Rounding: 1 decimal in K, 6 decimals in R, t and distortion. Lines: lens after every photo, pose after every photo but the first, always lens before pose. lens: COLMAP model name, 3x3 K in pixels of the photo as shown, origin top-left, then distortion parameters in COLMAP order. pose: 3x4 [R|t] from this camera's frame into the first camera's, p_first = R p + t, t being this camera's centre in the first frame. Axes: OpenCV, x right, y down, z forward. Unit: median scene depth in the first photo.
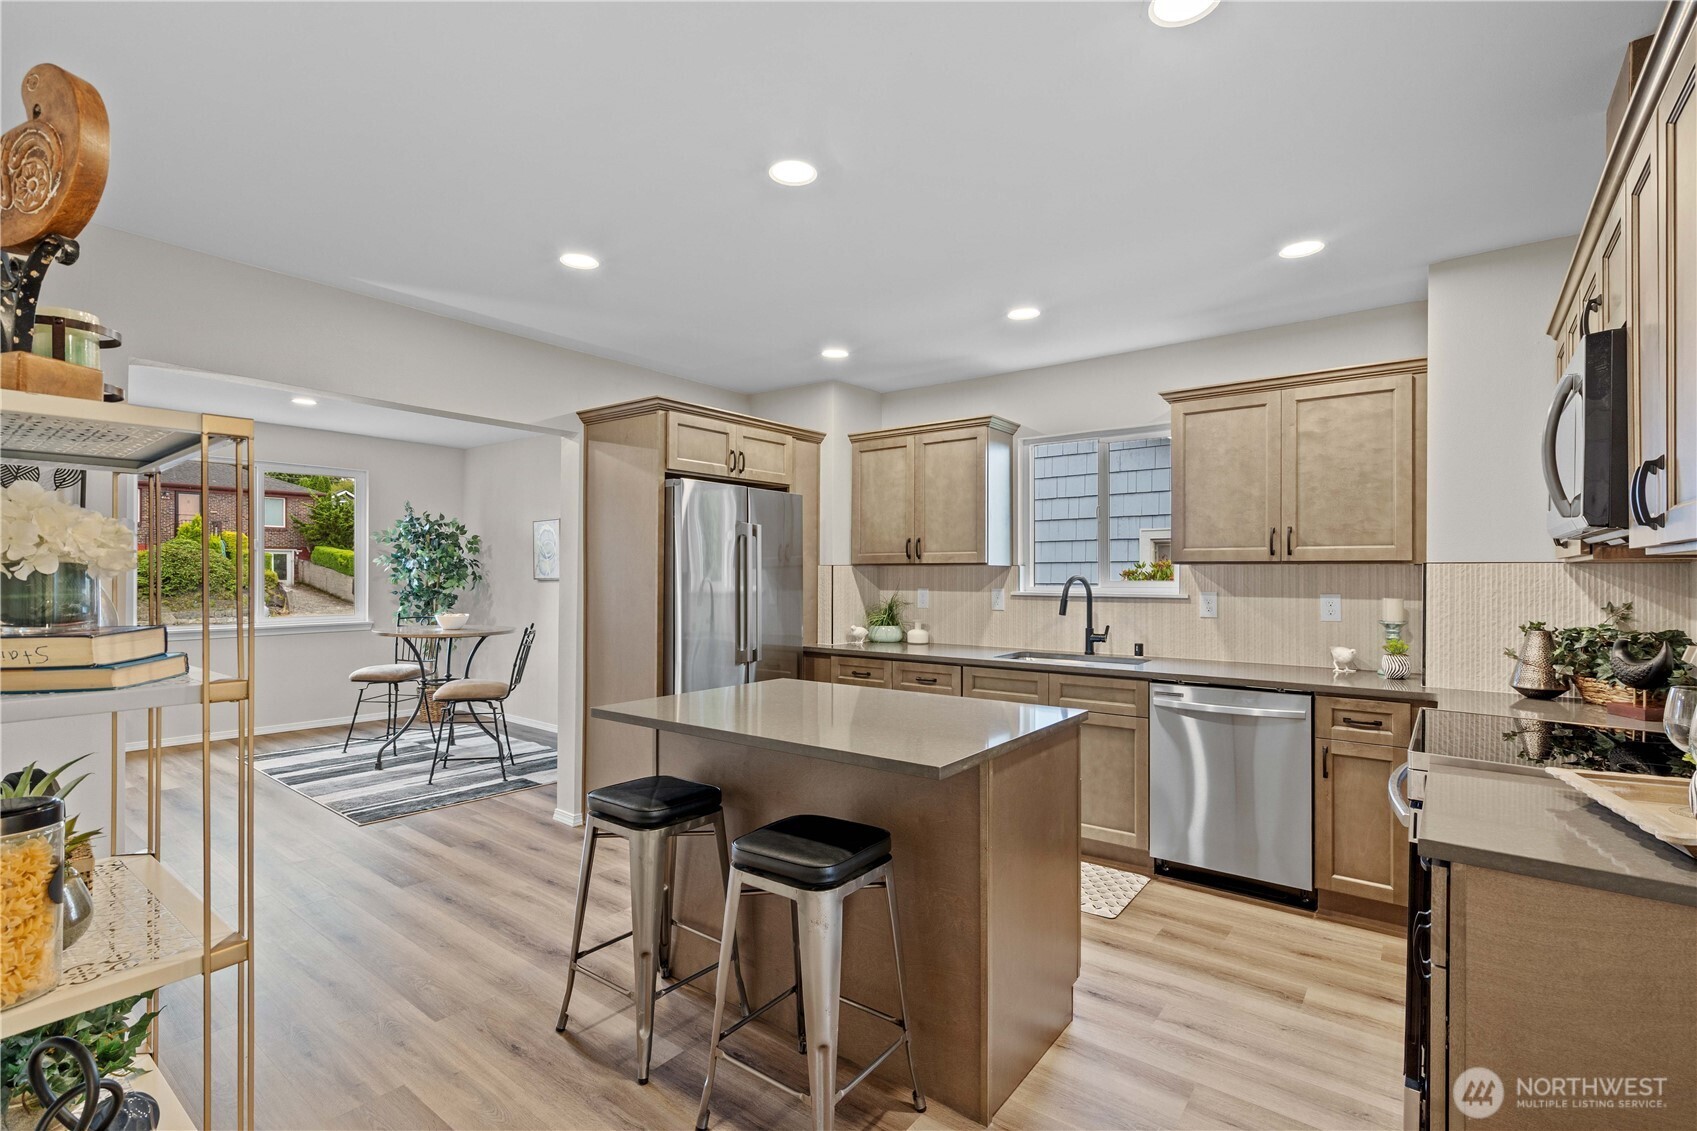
lens RADIAL K [[781.0, 0, 831.0], [0, 781.0, 569.5], [0, 0, 1]] dist [-0.002598, 0.000549]
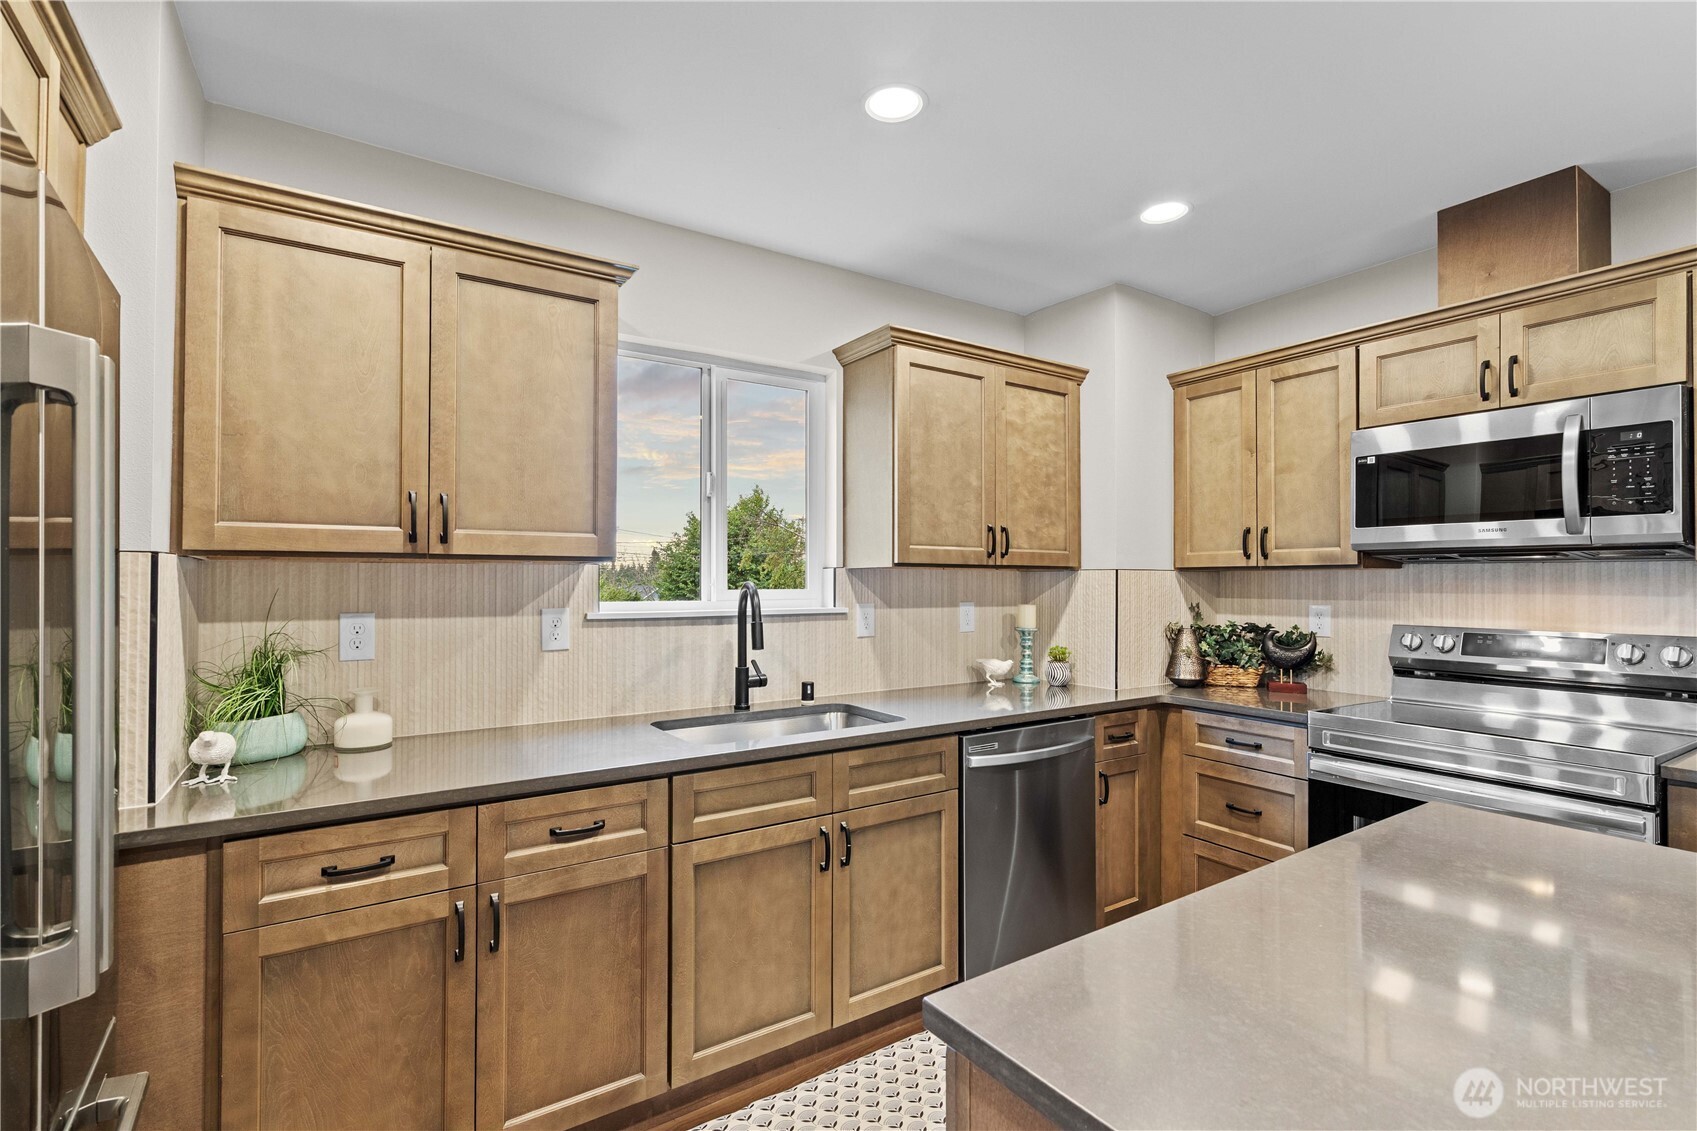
lens RADIAL K [[781.0, 0, 836.1], [0, 781.0, 567.3], [0, 0, 1]] dist [-0.002598, 0.000549]
pose [[0.318609, 0.015781, 0.947755, -0.253084], [-0.005742, 0.999875, -0.014719, 0.004717], [-0.947869, -0.000753, 0.318660, 0.779239]]
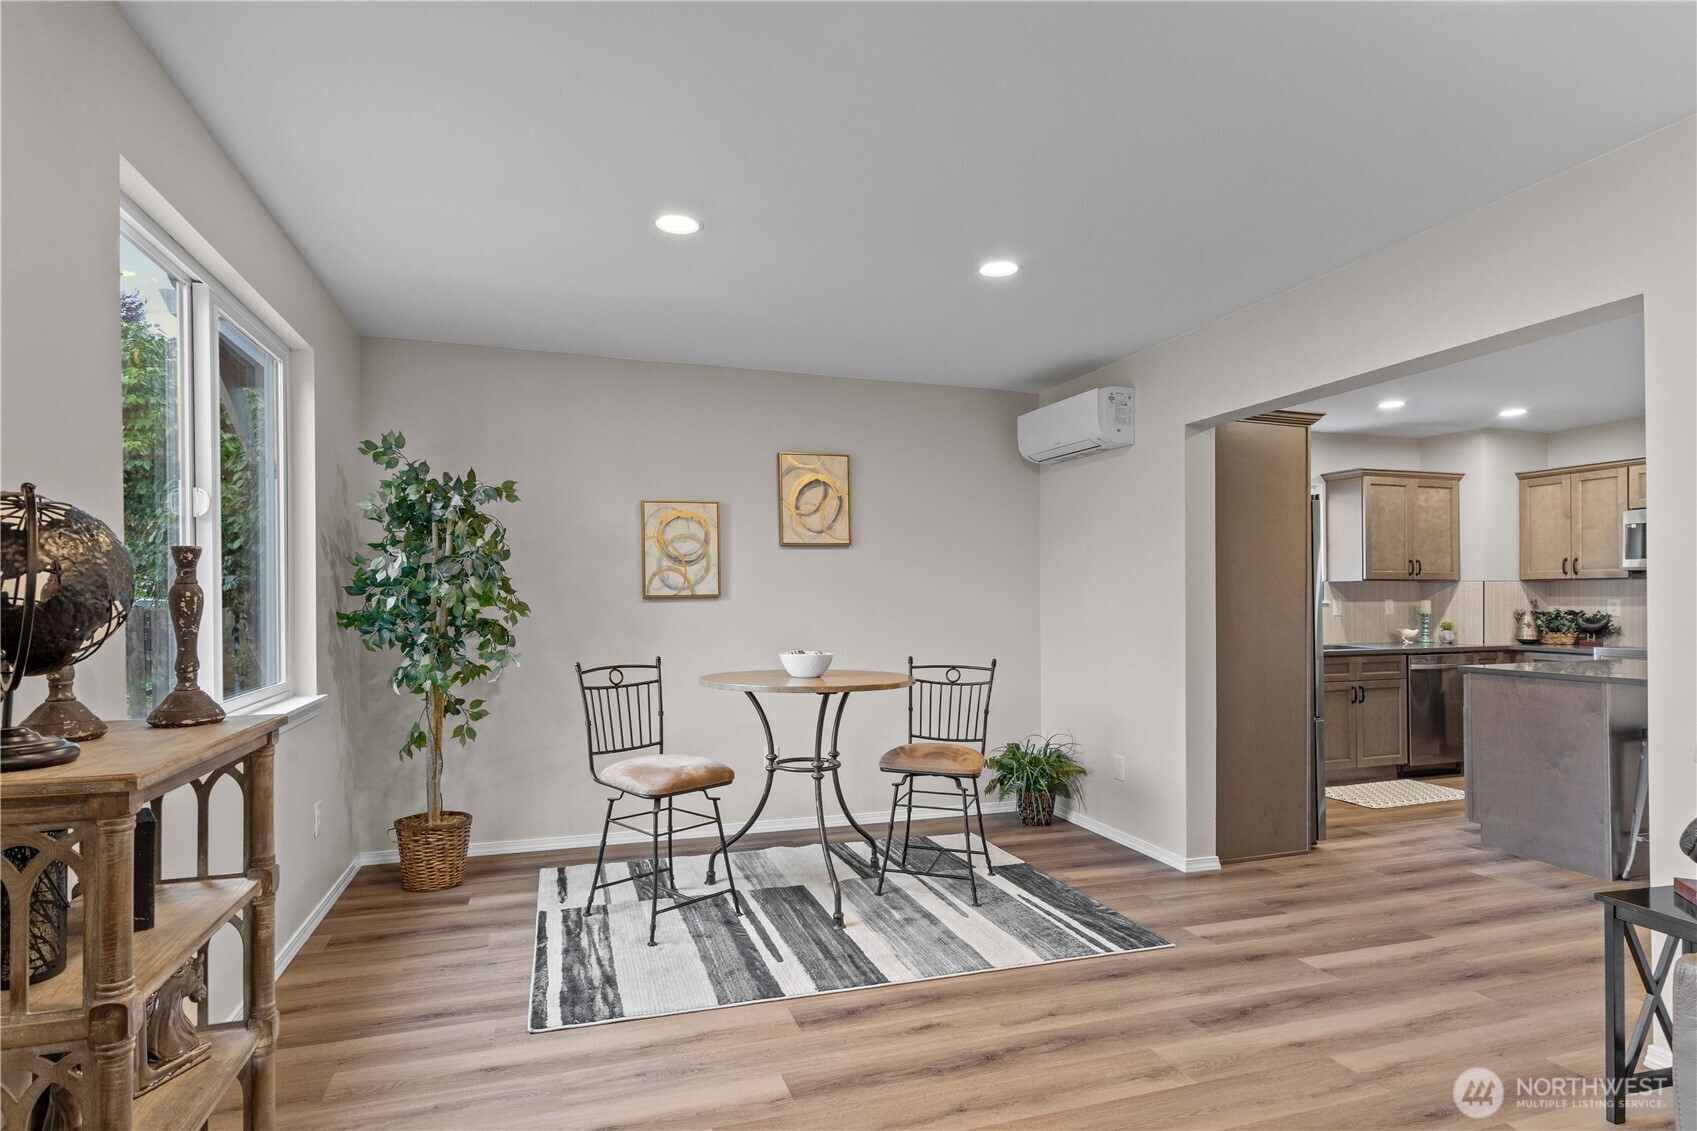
lens RADIAL K [[866.1, 0, 820.6], [0, 866.1, 589.8], [0, 0, 1]] dist [0.001938, -0.000874]
pose [[0.564074, 0.002312, 0.825721, -1.500975], [0.000266, 0.999996, -0.002982, 0.015431], [-0.825724, 0.001901, 0.564071, 0.873790]]
